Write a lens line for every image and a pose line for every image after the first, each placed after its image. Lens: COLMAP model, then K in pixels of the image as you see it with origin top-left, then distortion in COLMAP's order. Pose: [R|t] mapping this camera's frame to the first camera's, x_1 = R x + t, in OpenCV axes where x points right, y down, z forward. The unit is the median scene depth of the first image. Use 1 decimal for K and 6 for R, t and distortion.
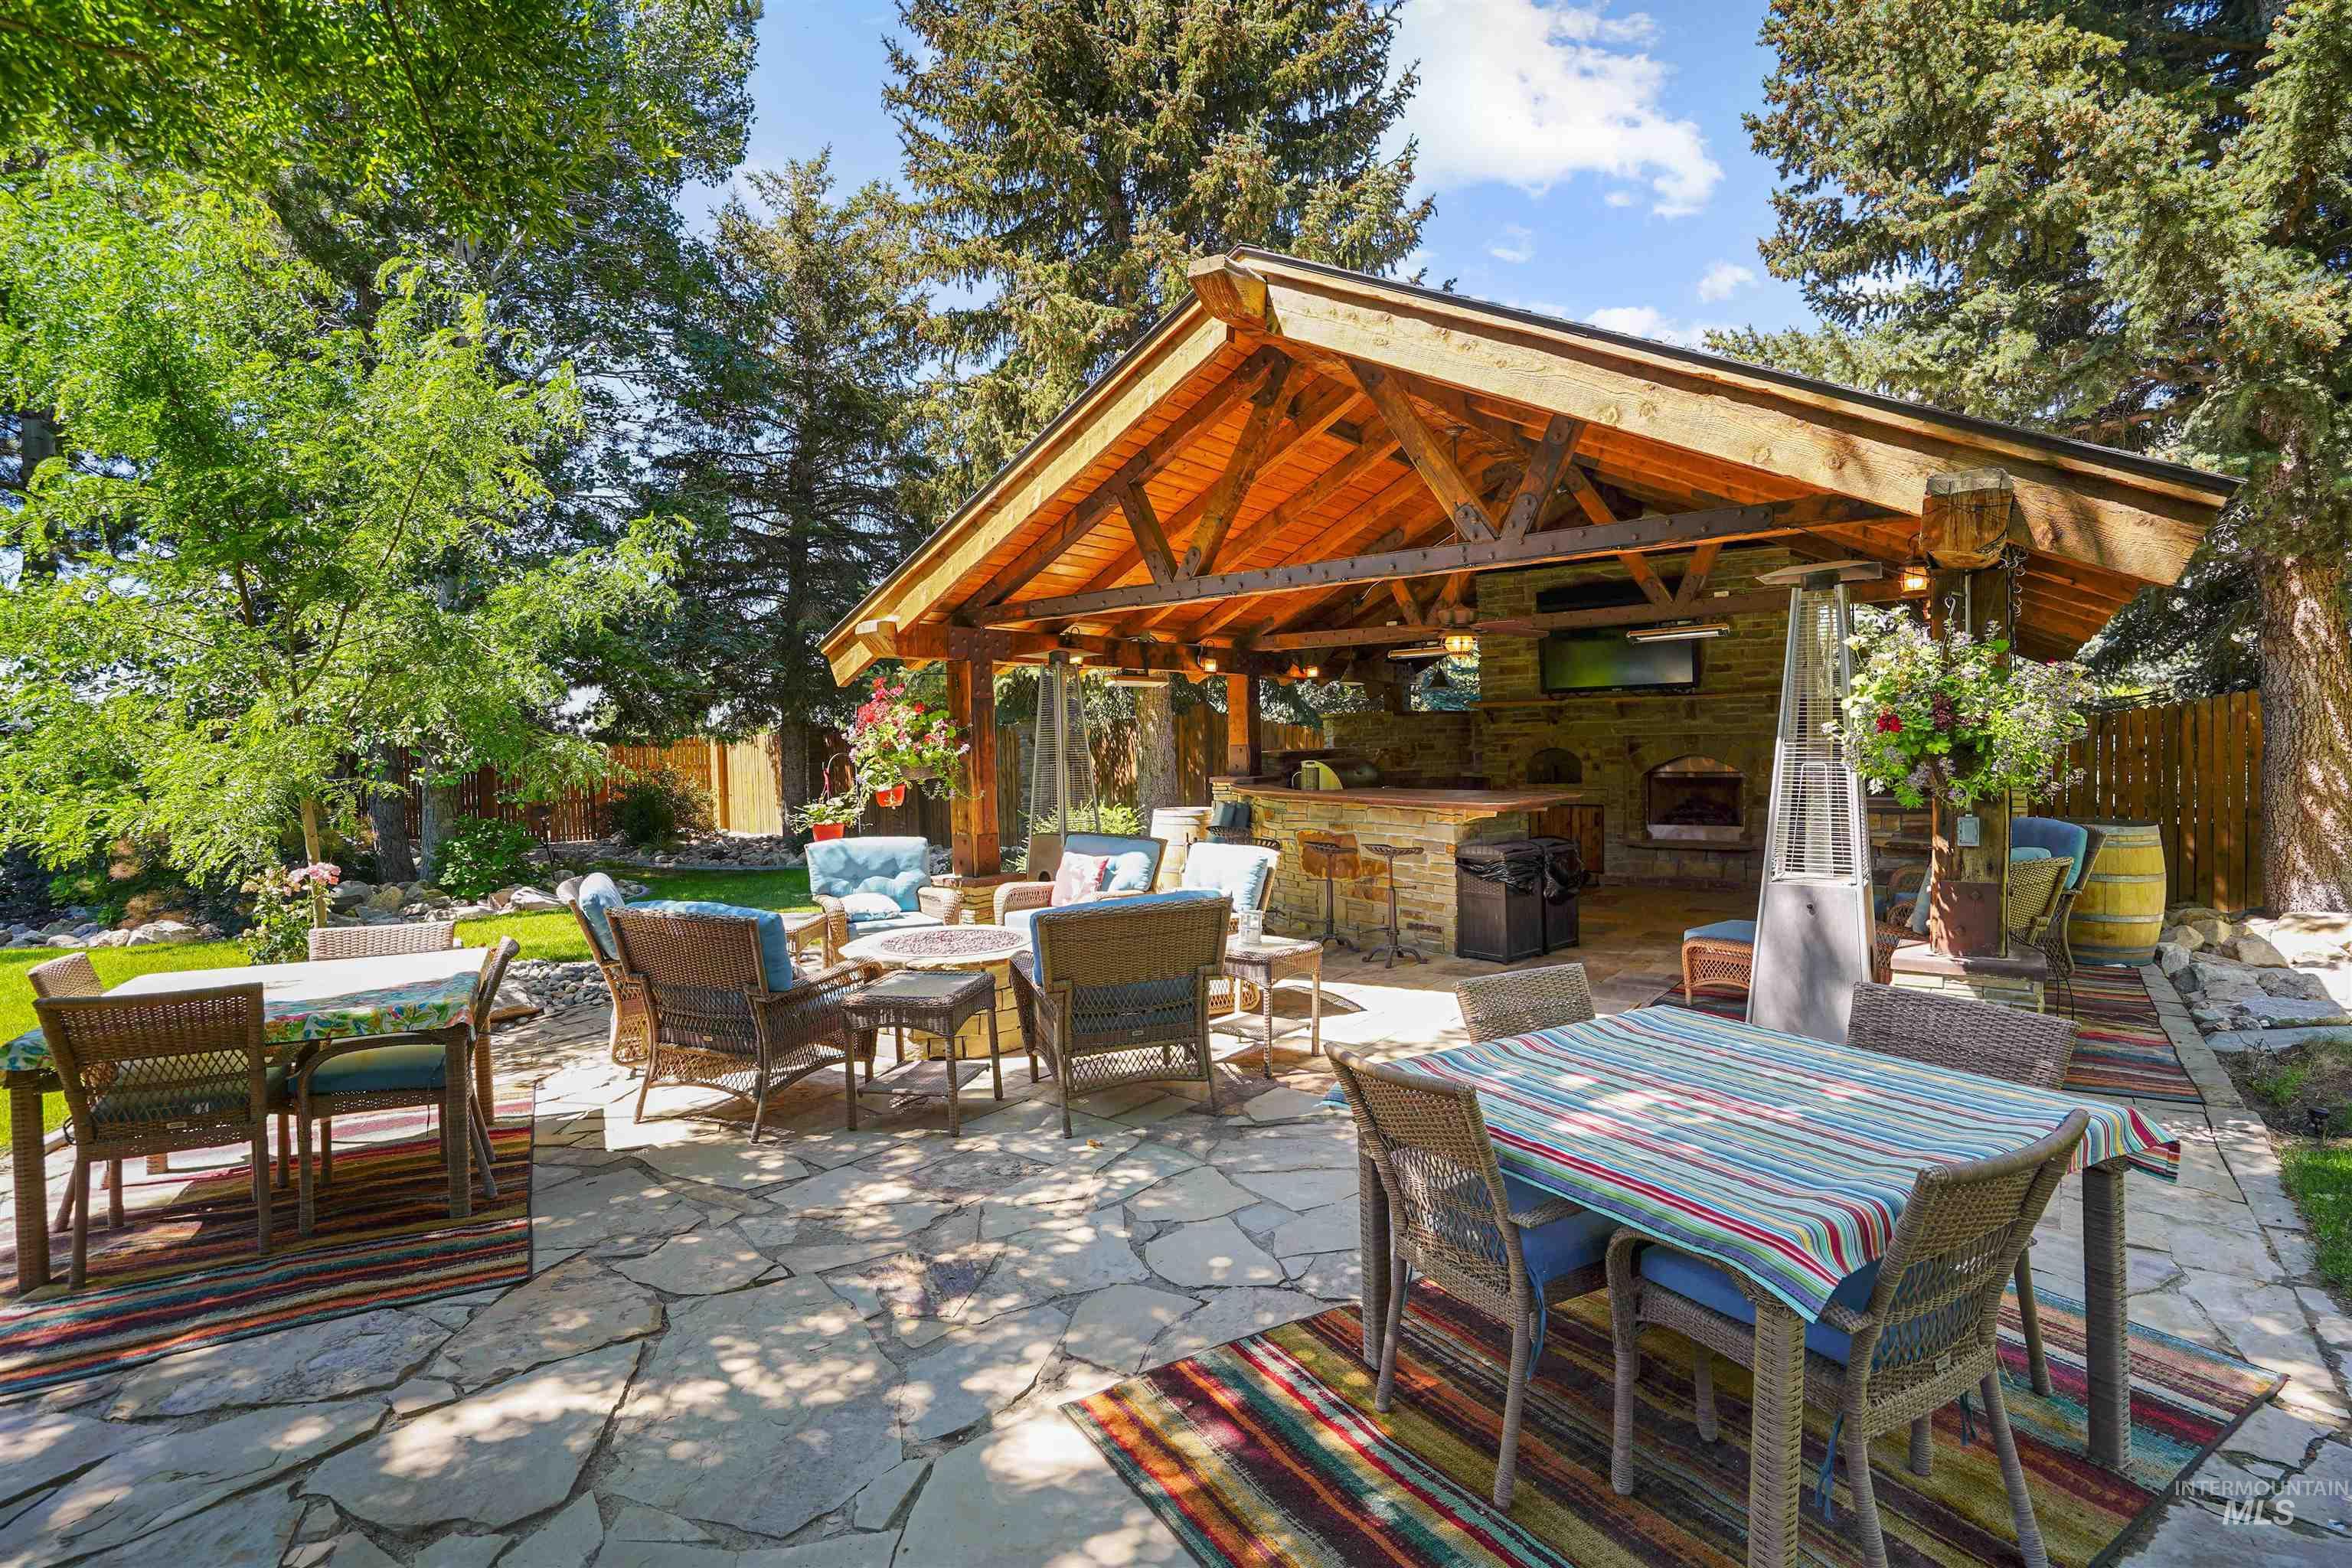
lens RADIAL K [[1099.9, 0, 1174.5], [0, 1099.9, 770.8], [0, 0, 1]] dist [-0.062932, 0.026876]
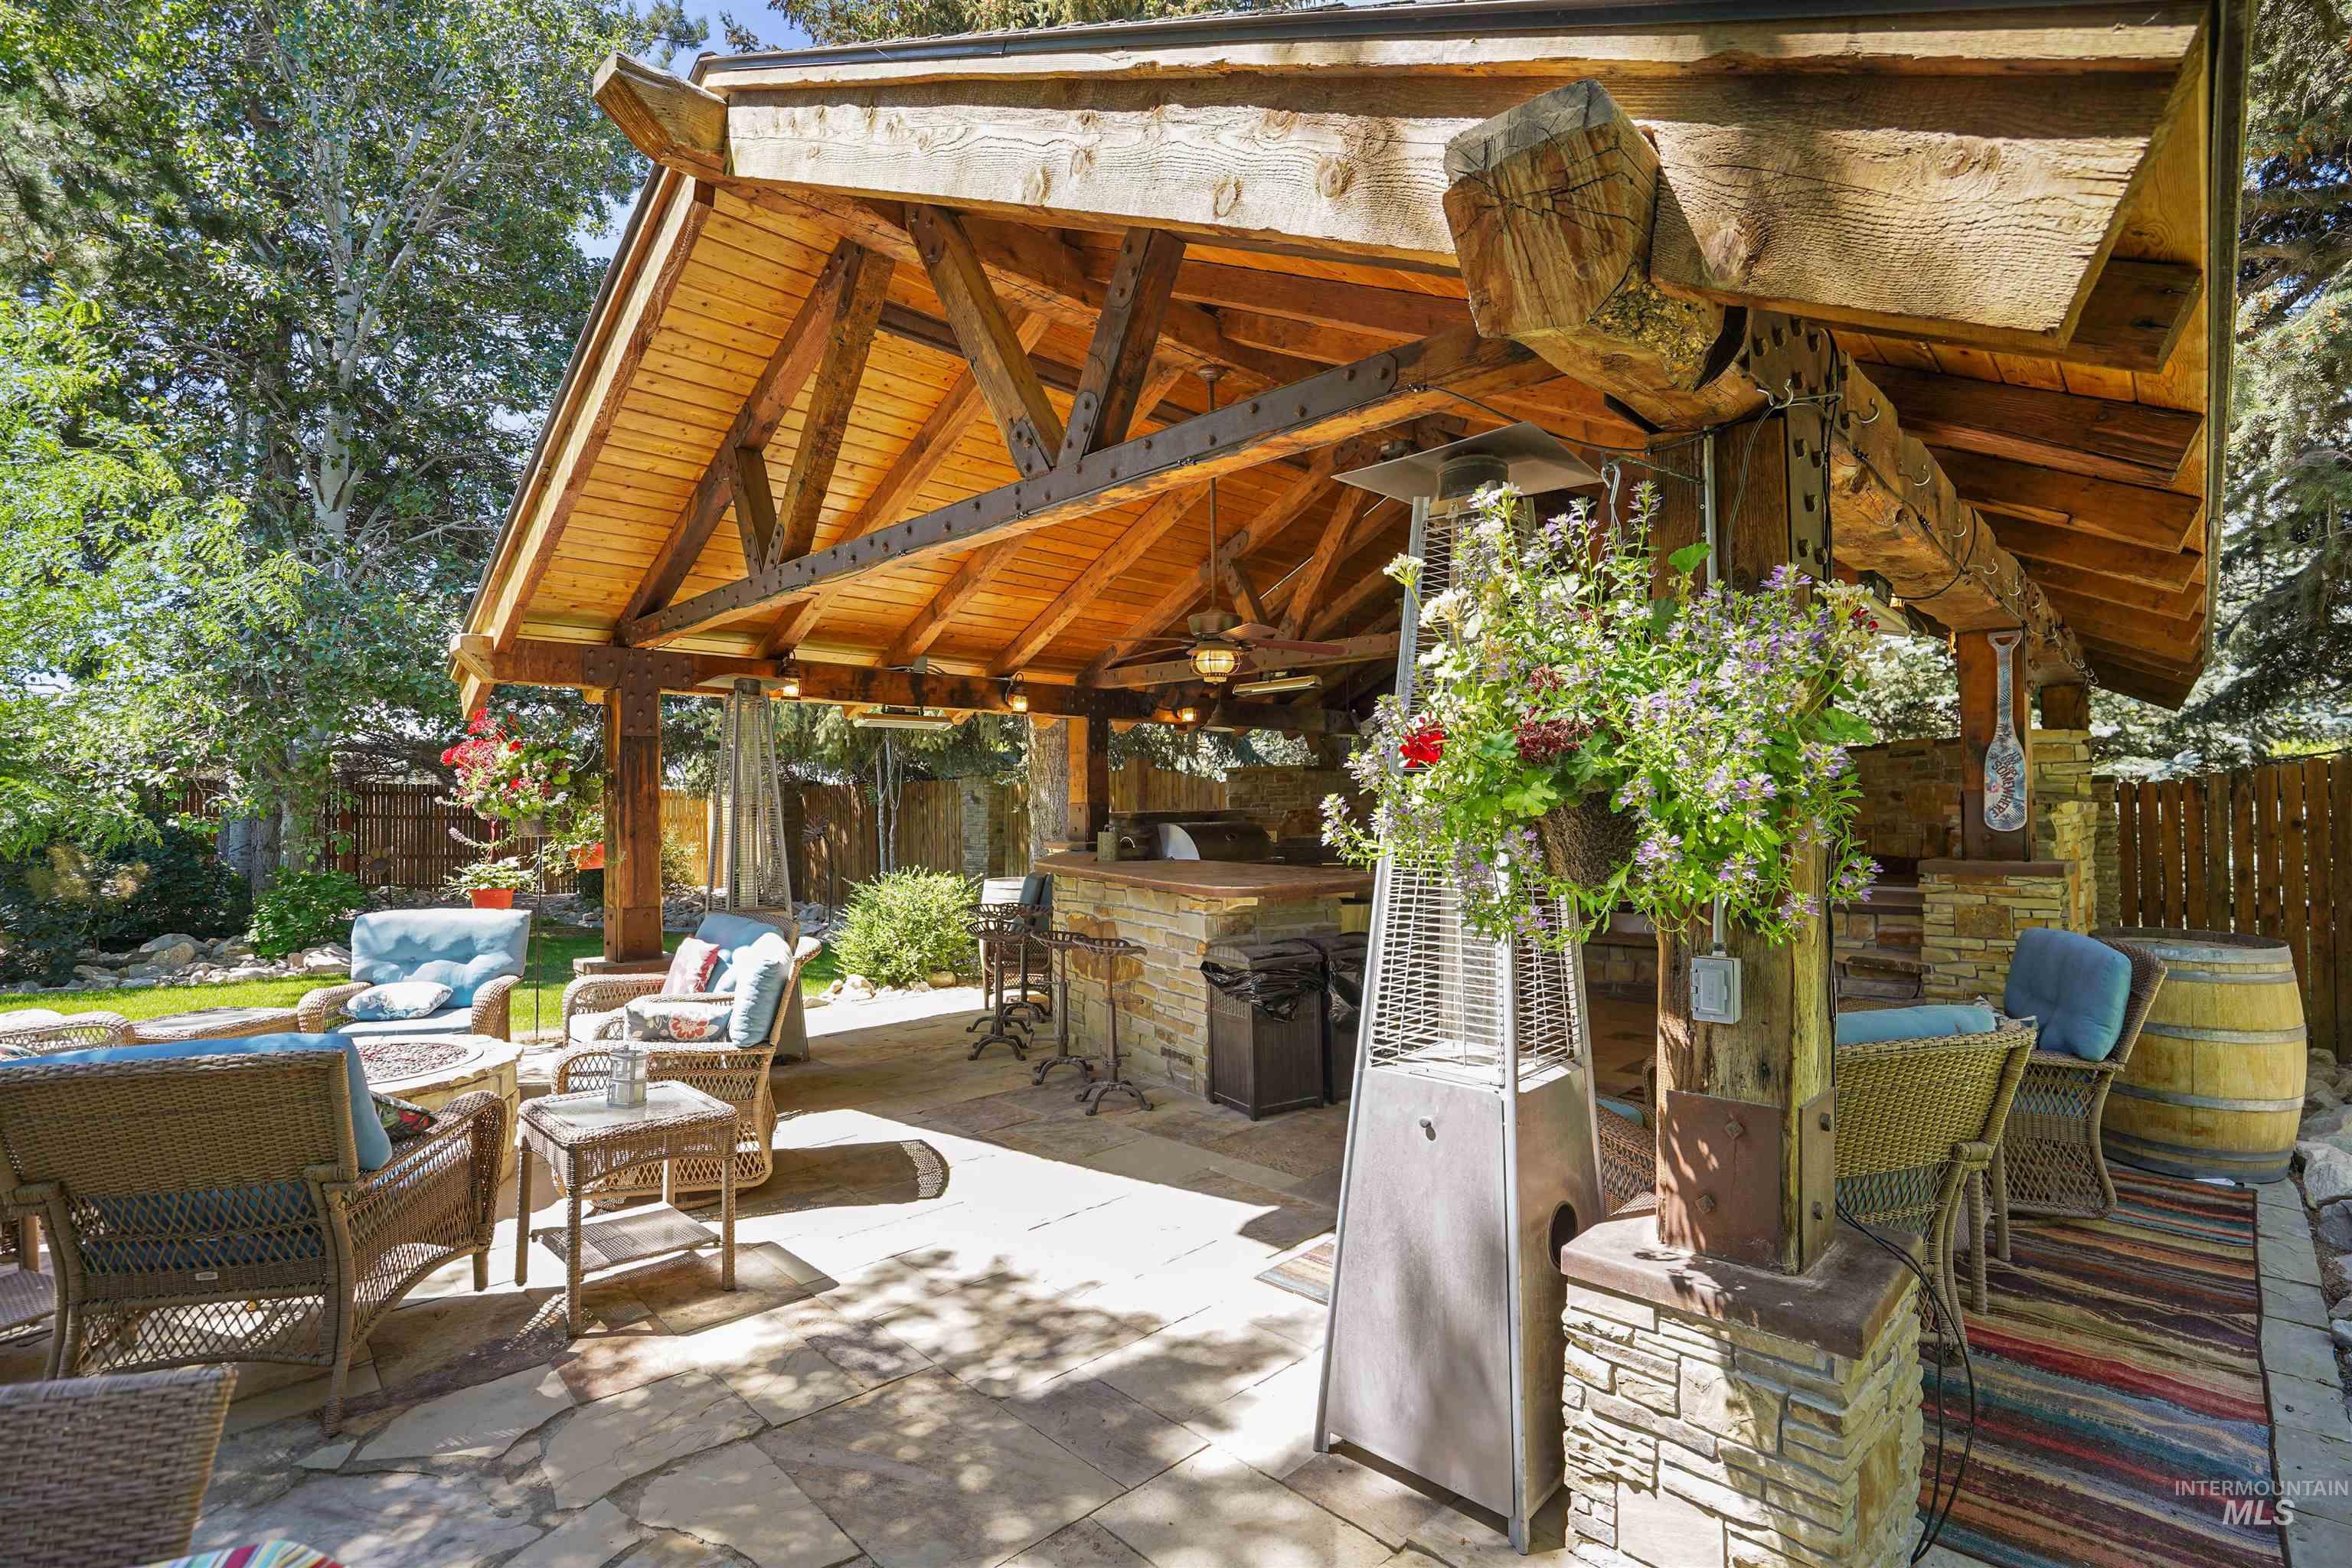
lens RADIAL K [[1084.2, 0, 1185.1], [0, 1084.2, 785.5], [0, 0, 1]] dist [-0.060533, 0.024527]
pose [[0.993548, 0.011771, -0.112797, 0.343414], [-0.016701, 0.998941, -0.042865, -0.004567], [0.112173, 0.044472, 0.992693, 0.313256]]
